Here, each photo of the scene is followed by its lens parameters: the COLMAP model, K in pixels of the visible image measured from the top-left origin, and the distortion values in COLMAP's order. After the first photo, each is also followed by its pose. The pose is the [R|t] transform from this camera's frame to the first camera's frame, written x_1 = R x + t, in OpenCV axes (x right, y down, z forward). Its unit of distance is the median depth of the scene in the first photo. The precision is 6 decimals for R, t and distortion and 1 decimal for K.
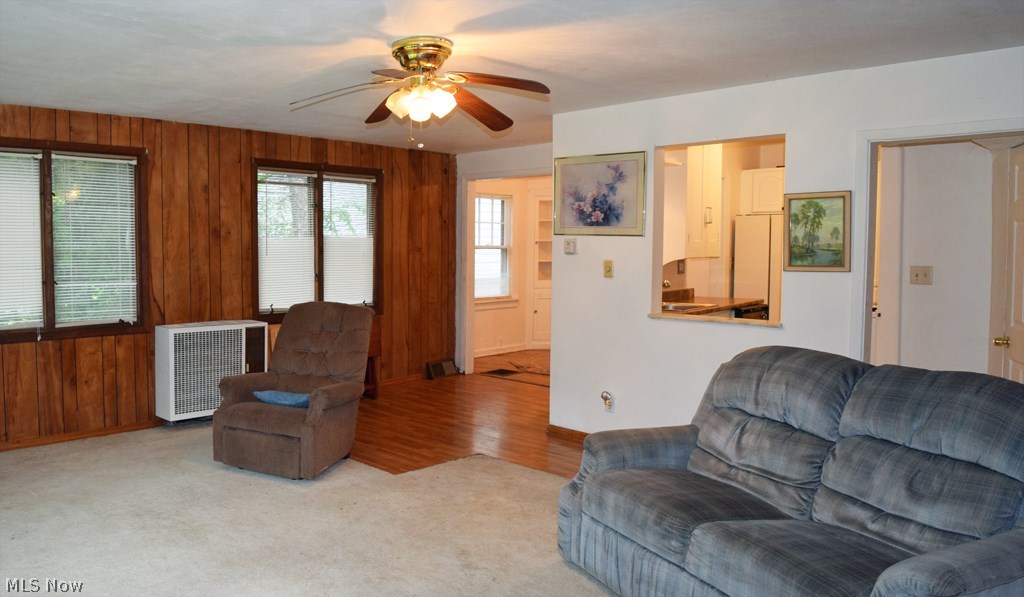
lens RADIAL K [[742.2, 0, 545.6], [0, 742.2, 276.7], [0, 0, 1]] dist [-0.012359, -0.004417]
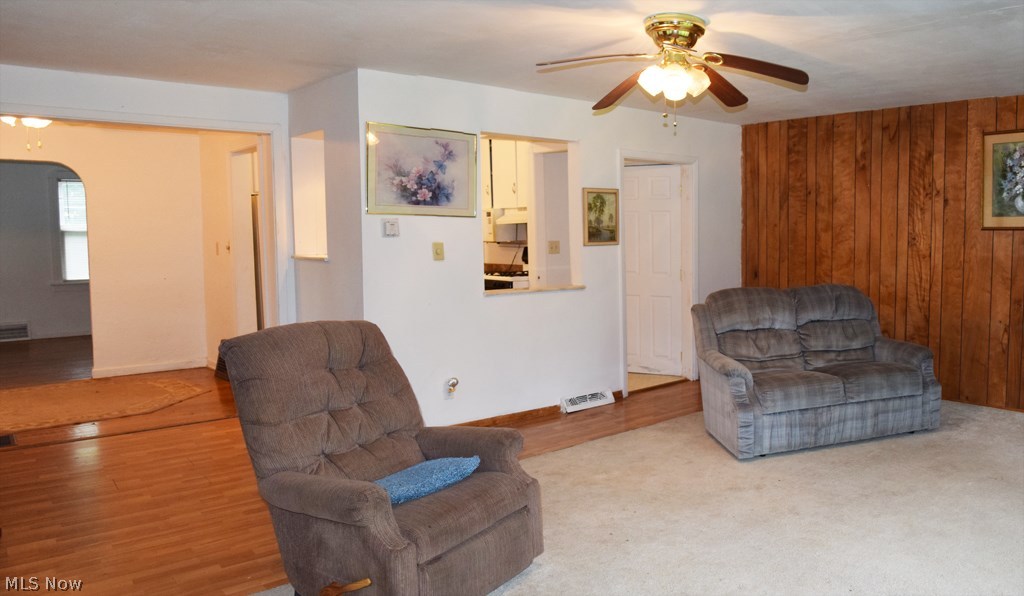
lens RADIAL K [[742.2, 0, 516.6], [0, 742.2, 295.1], [0, 0, 1]] dist [-0.012359, -0.004417]
pose [[0.136001, -0.090143, 0.986599, -0.850885], [0.041813, 0.995487, 0.085191, -0.031412], [-0.989826, 0.029667, 0.139156, 0.775858]]
